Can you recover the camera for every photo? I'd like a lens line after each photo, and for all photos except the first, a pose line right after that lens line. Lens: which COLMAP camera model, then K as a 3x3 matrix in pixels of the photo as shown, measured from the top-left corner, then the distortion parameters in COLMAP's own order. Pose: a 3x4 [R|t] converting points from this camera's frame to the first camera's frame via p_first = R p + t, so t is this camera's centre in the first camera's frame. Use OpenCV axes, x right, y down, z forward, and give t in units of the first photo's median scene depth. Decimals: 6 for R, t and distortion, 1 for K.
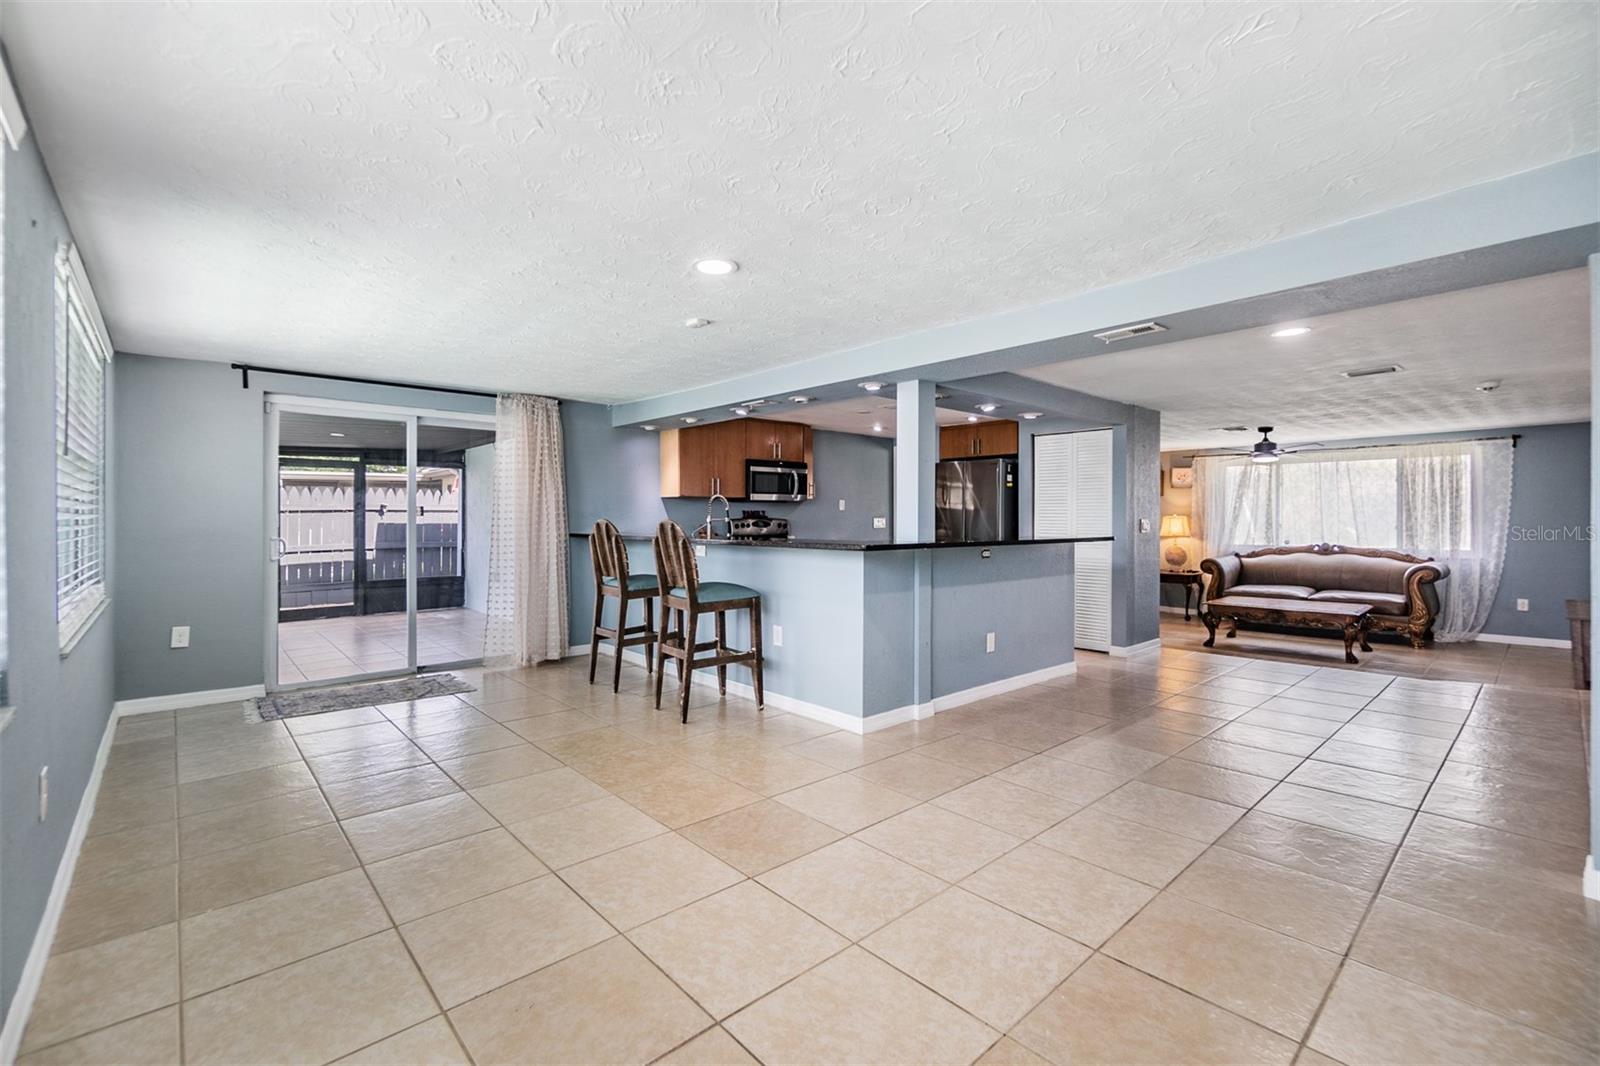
lens RADIAL K [[703.1, 0, 806.5], [0, 703.1, 530.9], [0, 0, 1]] dist [-0.002836, 0.001291]
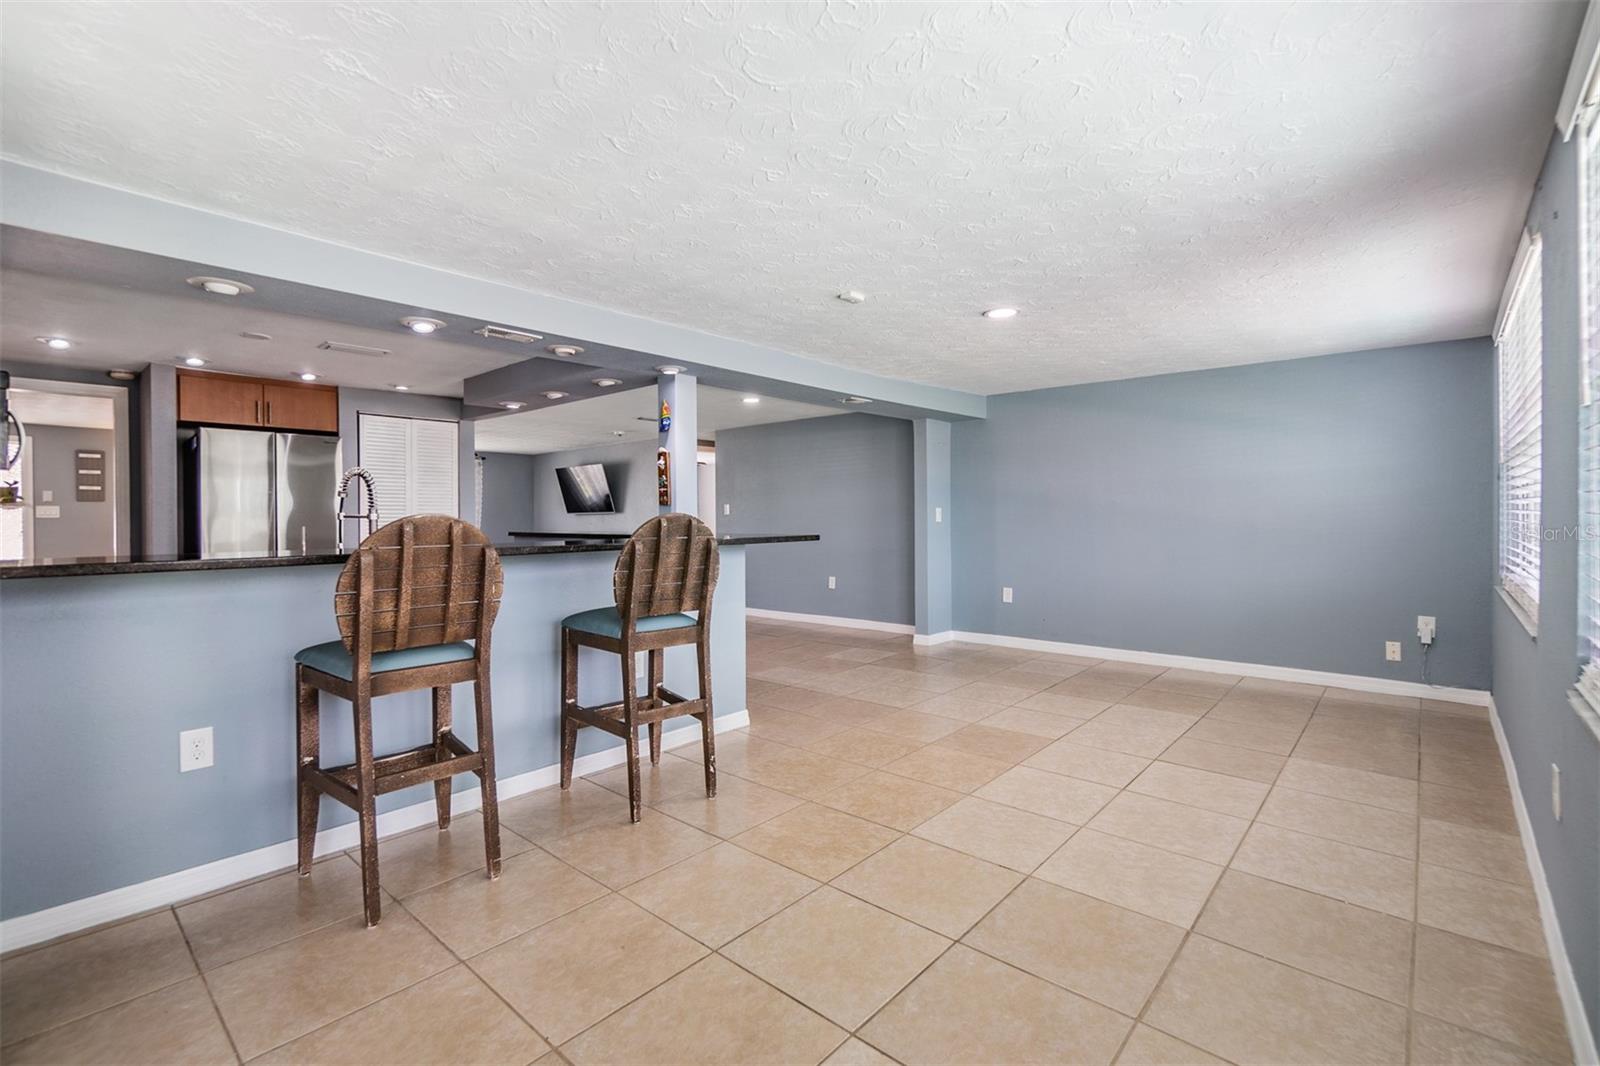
lens RADIAL K [[703.1, 0, 802.0], [0, 703.1, 519.5], [0, 0, 1]] dist [-0.002836, 0.001291]
pose [[-0.110120, -0.002922, 0.993914, -1.406602], [0.018195, 0.999822, 0.004956, -0.013995], [-0.993752, 0.018630, -0.110047, 1.547449]]
